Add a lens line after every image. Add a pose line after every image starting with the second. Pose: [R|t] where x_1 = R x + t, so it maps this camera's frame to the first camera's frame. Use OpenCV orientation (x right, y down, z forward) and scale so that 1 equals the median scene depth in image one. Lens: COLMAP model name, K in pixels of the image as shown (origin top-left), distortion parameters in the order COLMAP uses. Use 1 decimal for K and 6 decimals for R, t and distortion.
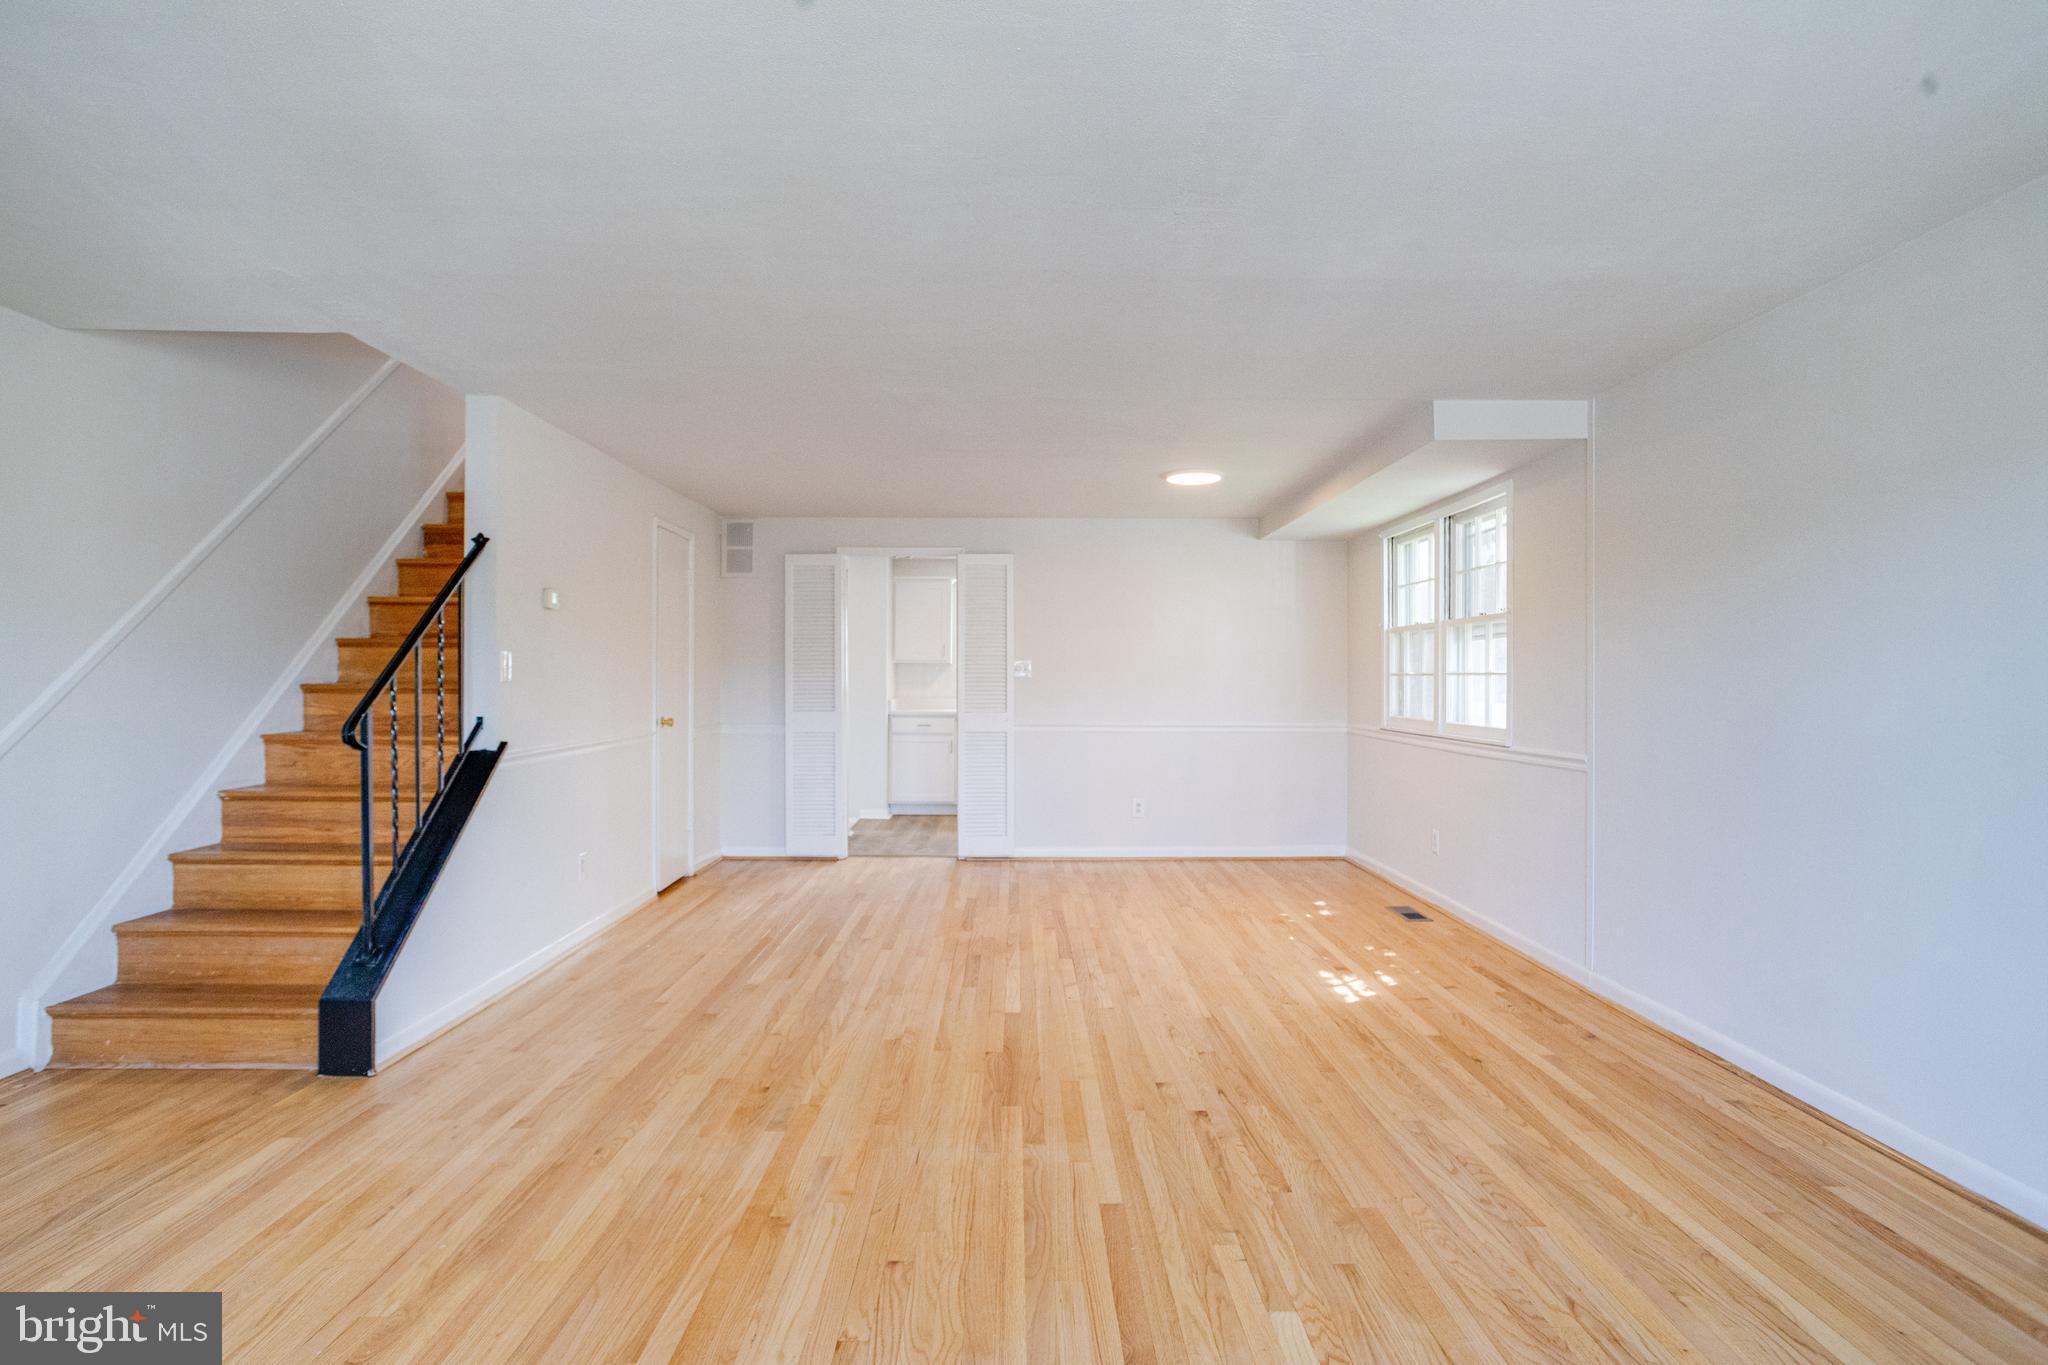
lens RADIAL K [[1064.0, 0, 1008.0], [0, 1064.0, 673.4], [0, 0, 1]] dist [-0.045513, 0.032397]
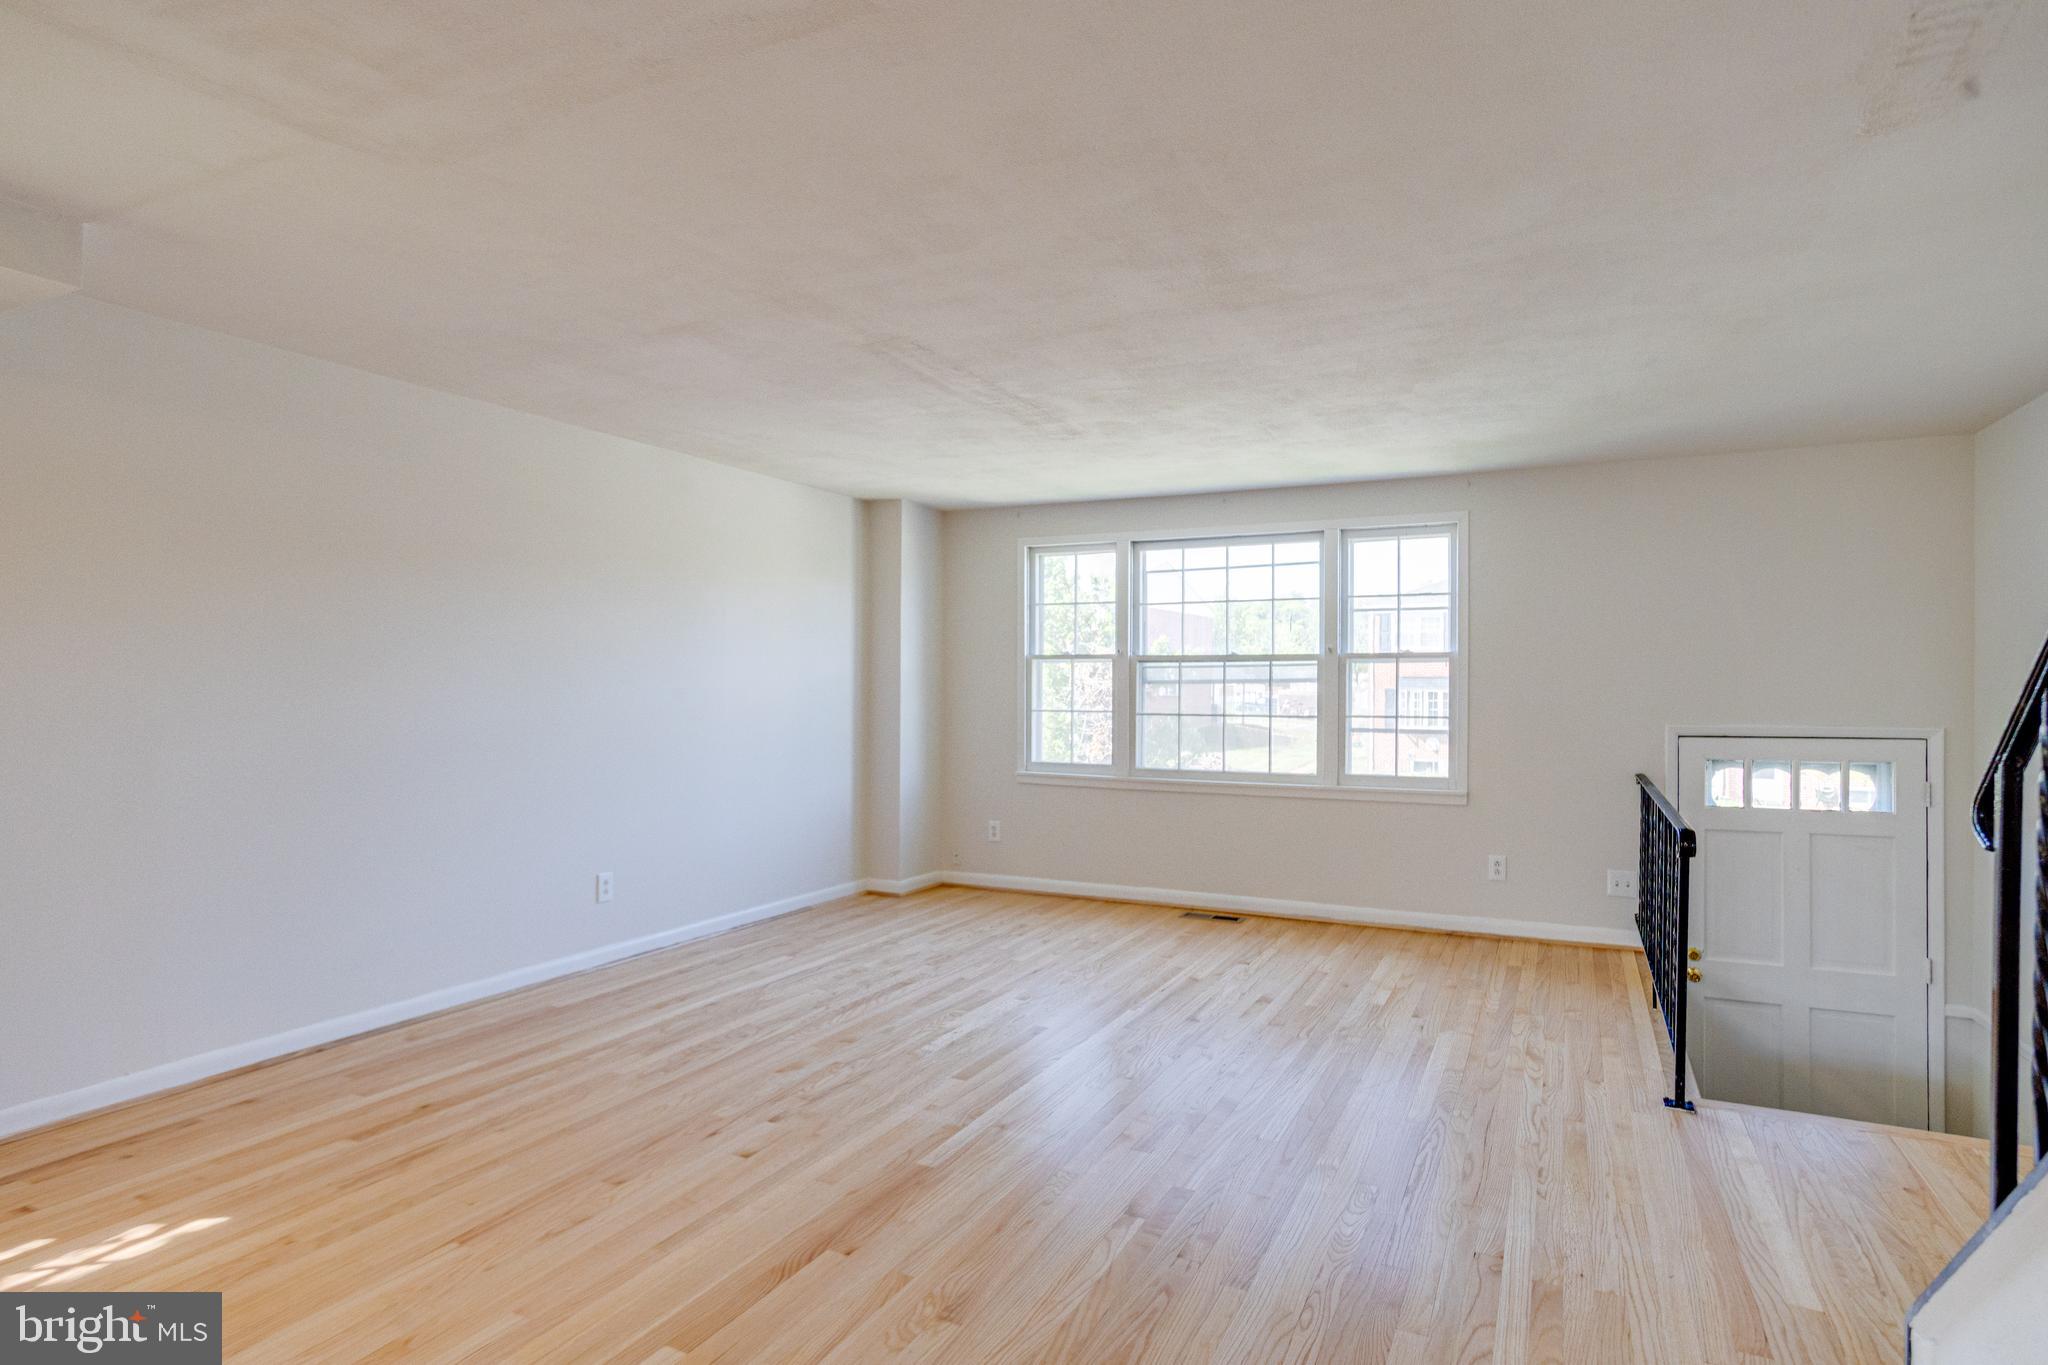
lens RADIAL K [[1091.0, 0, 1024.0], [0, 1091.0, 682.5], [0, 0, 1]] dist [-0.048048, 0.039428]
pose [[-0.897560, -0.002934, 0.440882, -0.353563], [-0.009236, 0.999884, -0.012149, 0.006329], [-0.440795, -0.014977, -0.897483, 1.330479]]
